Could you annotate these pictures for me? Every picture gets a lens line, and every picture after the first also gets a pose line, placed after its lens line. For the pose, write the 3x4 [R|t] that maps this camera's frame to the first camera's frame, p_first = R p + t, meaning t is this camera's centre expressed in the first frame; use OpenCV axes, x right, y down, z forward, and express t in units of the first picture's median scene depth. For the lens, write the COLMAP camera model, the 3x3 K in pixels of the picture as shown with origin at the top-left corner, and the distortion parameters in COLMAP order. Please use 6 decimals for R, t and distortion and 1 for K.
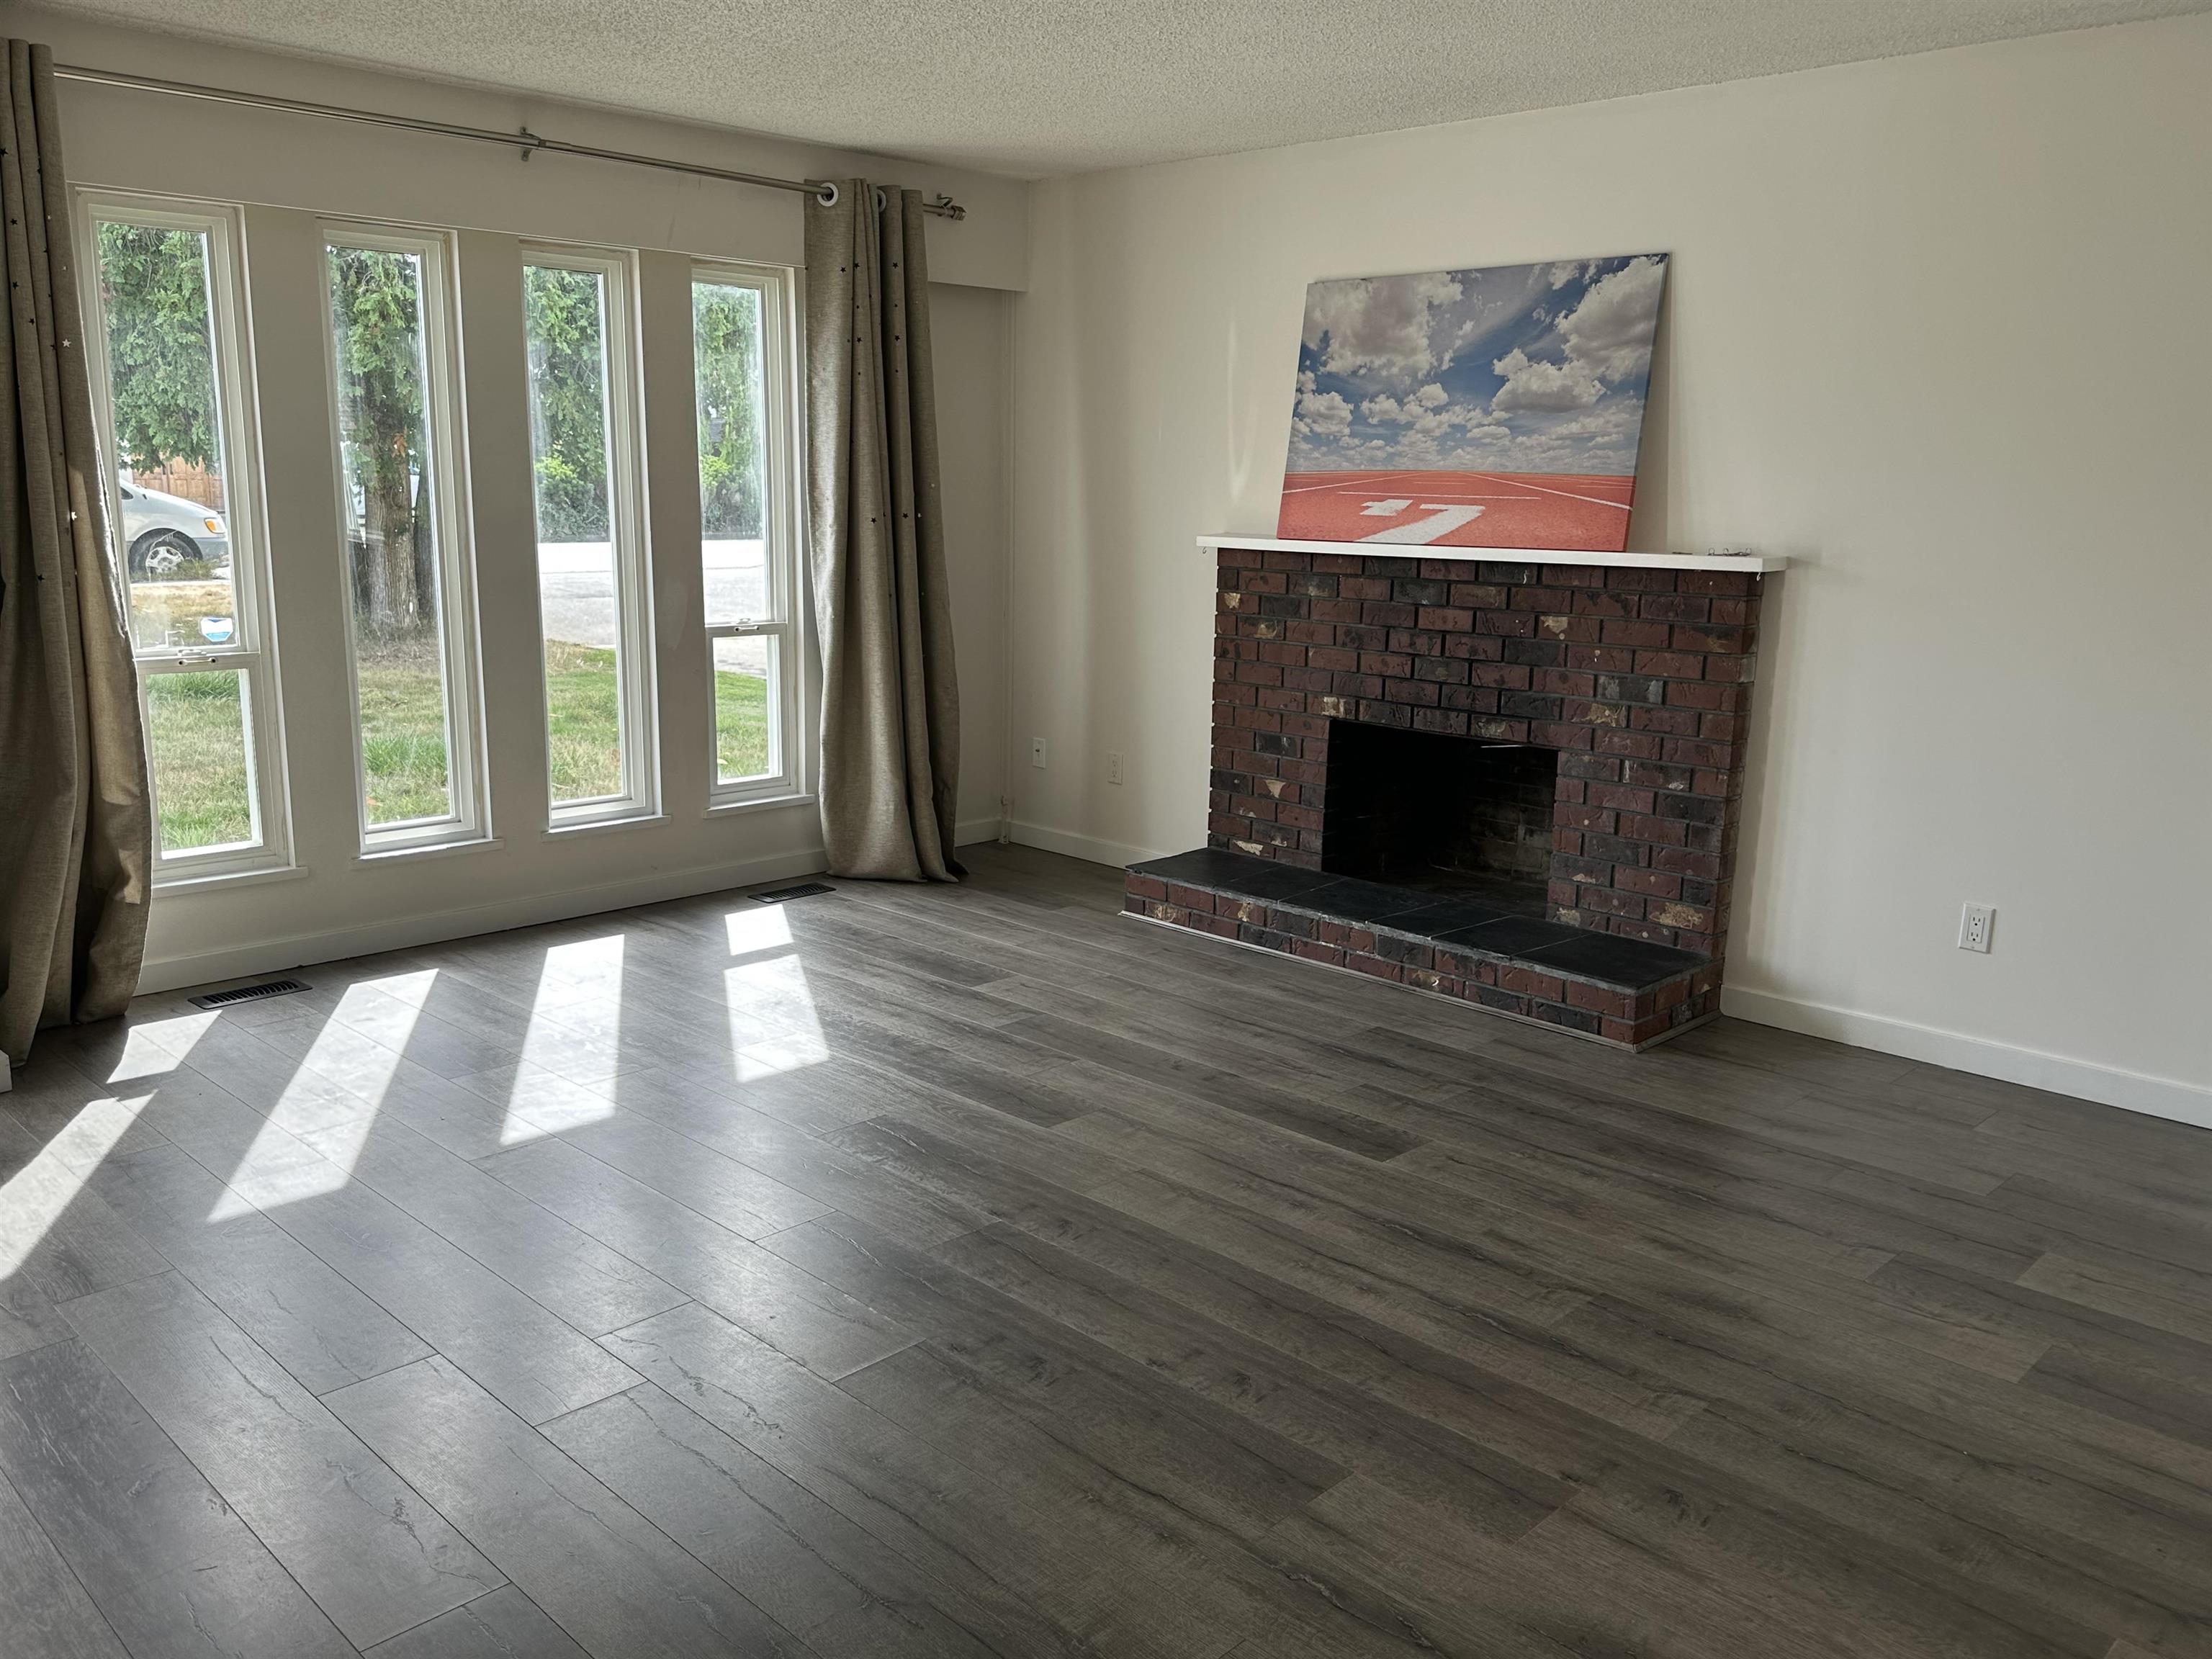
lens RADIAL K [[1720.1, 0, 1106.0], [0, 1720.1, 829.5], [0, 0, 1]] dist [0.000620, -0.119451]
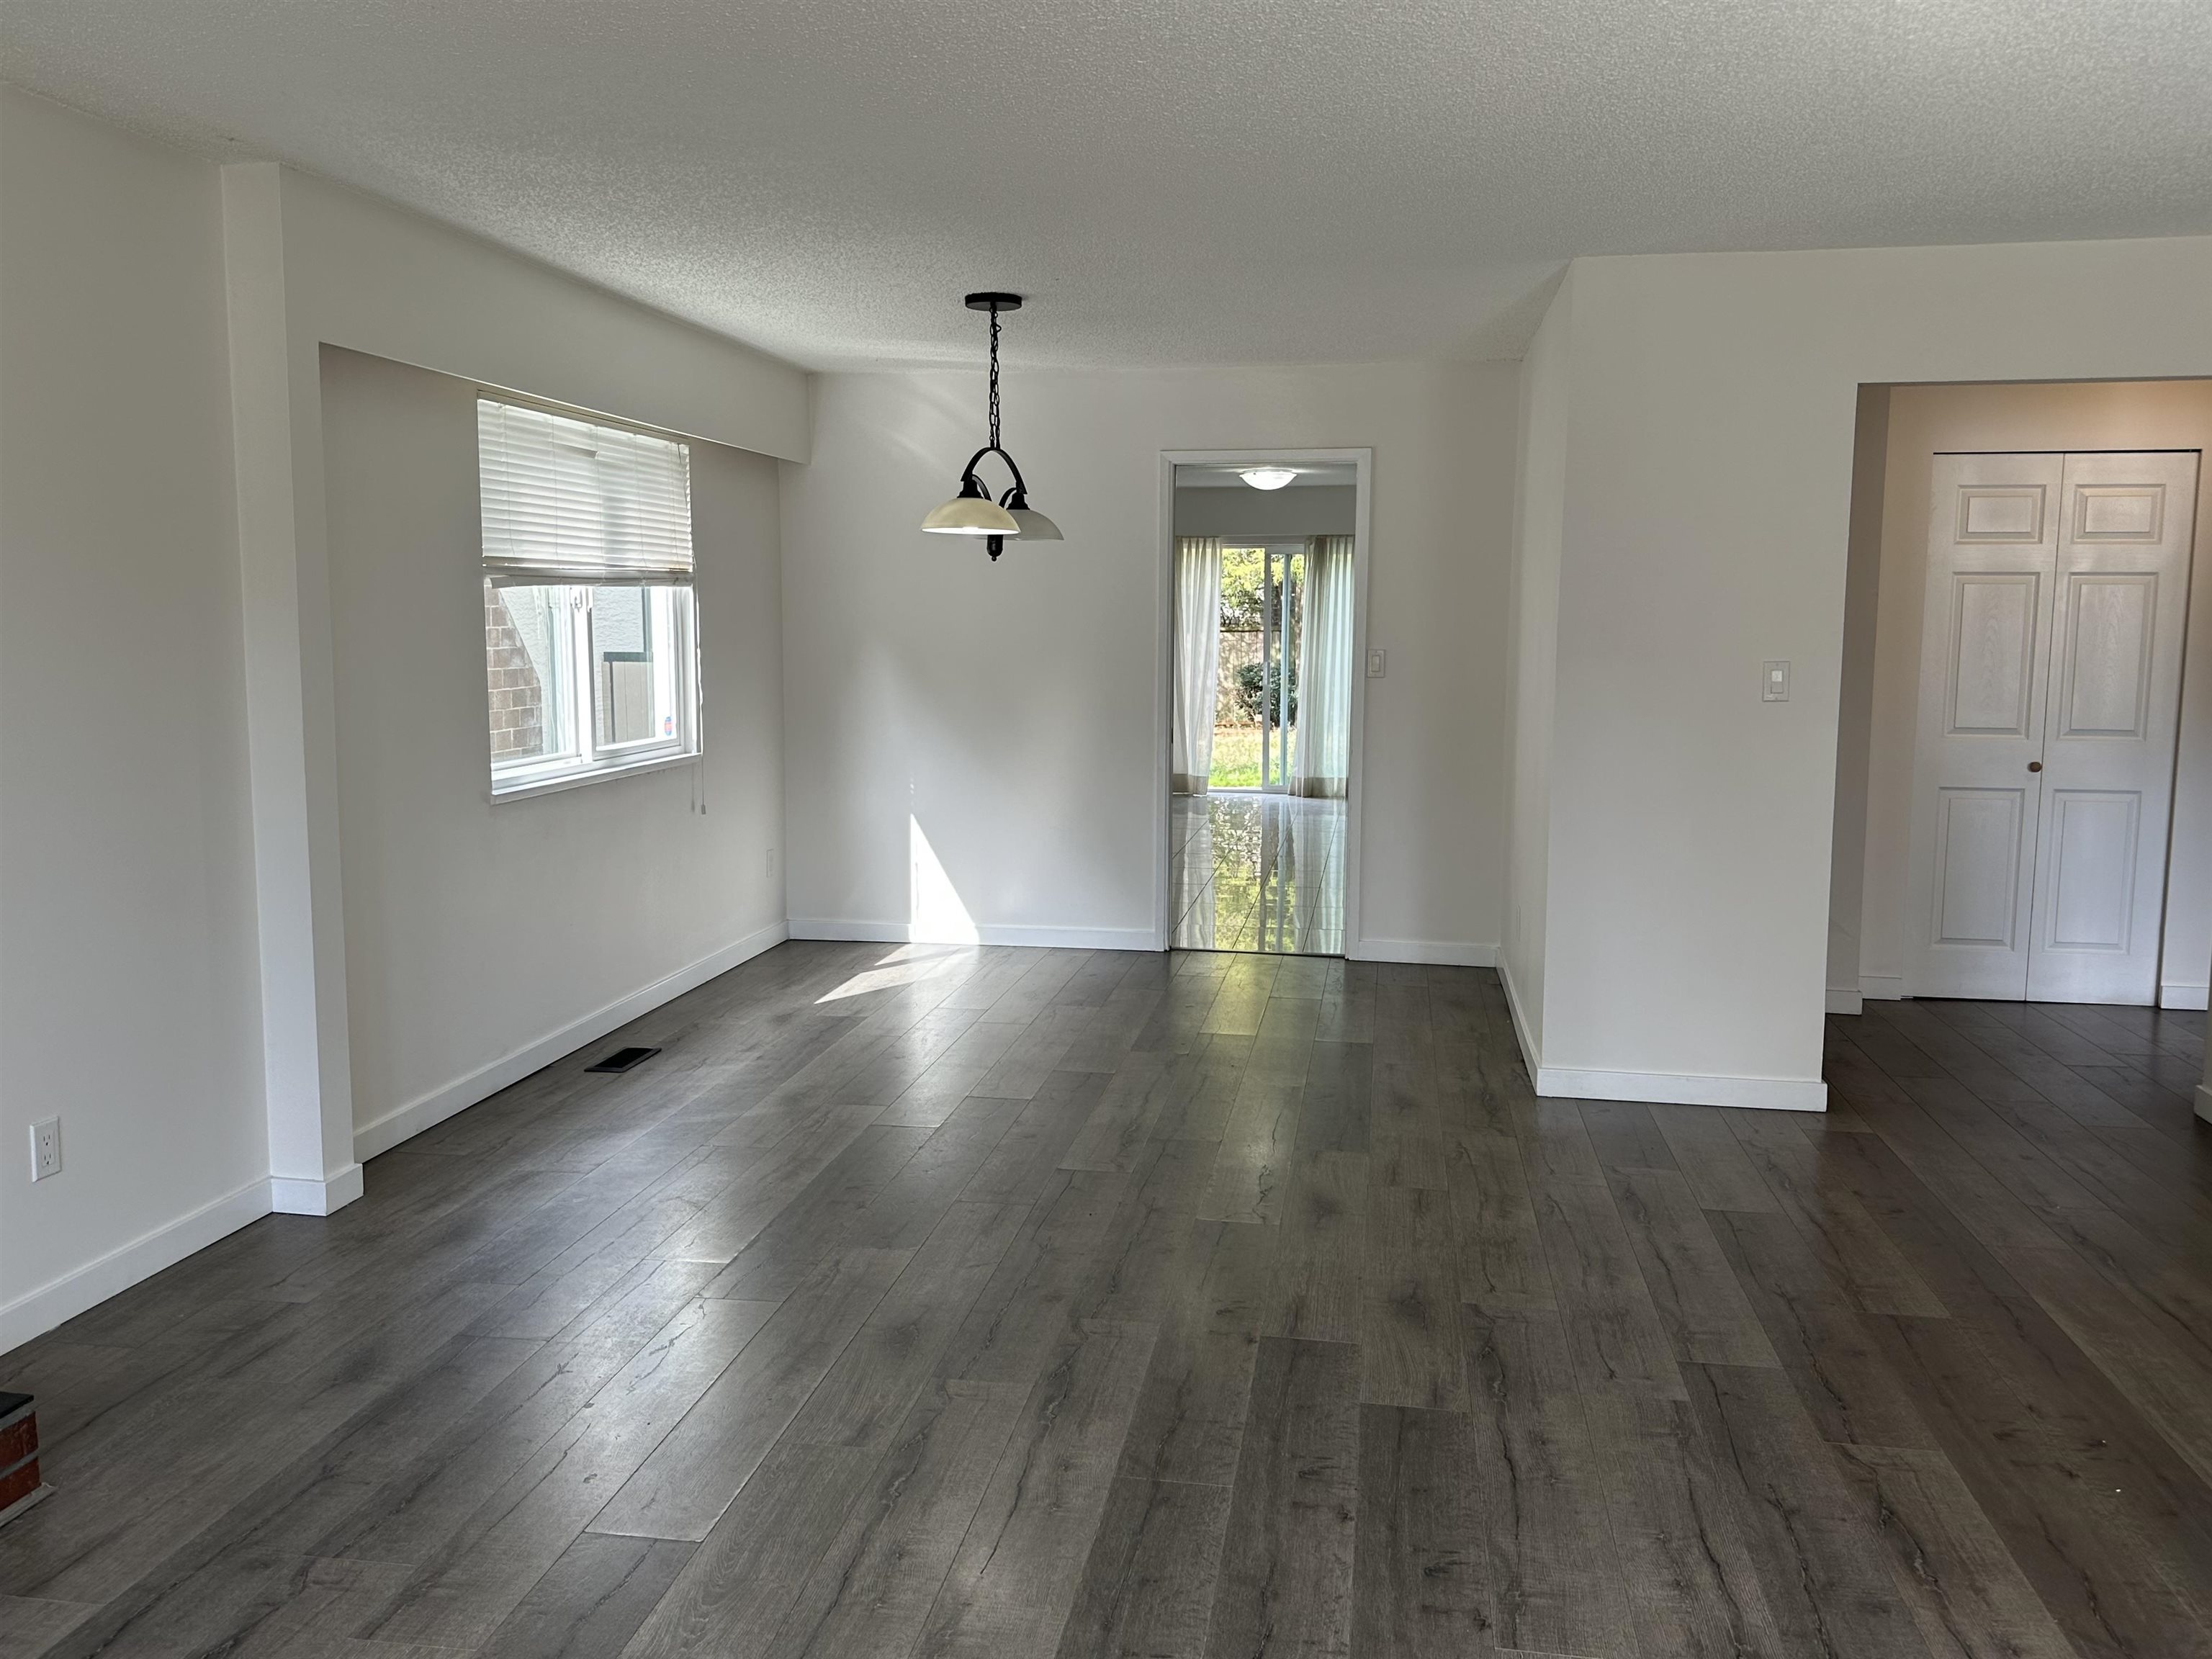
lens RADIAL K [[1720.1, 0, 1106.0], [0, 1720.1, 829.5], [0, 0, 1]] dist [0.000620, -0.119451]
pose [[-0.567790, -0.116885, 0.814833, -0.604640], [0.167343, 0.952808, 0.253284, -0.303701], [-0.805985, 0.280168, -0.521435, 1.448591]]
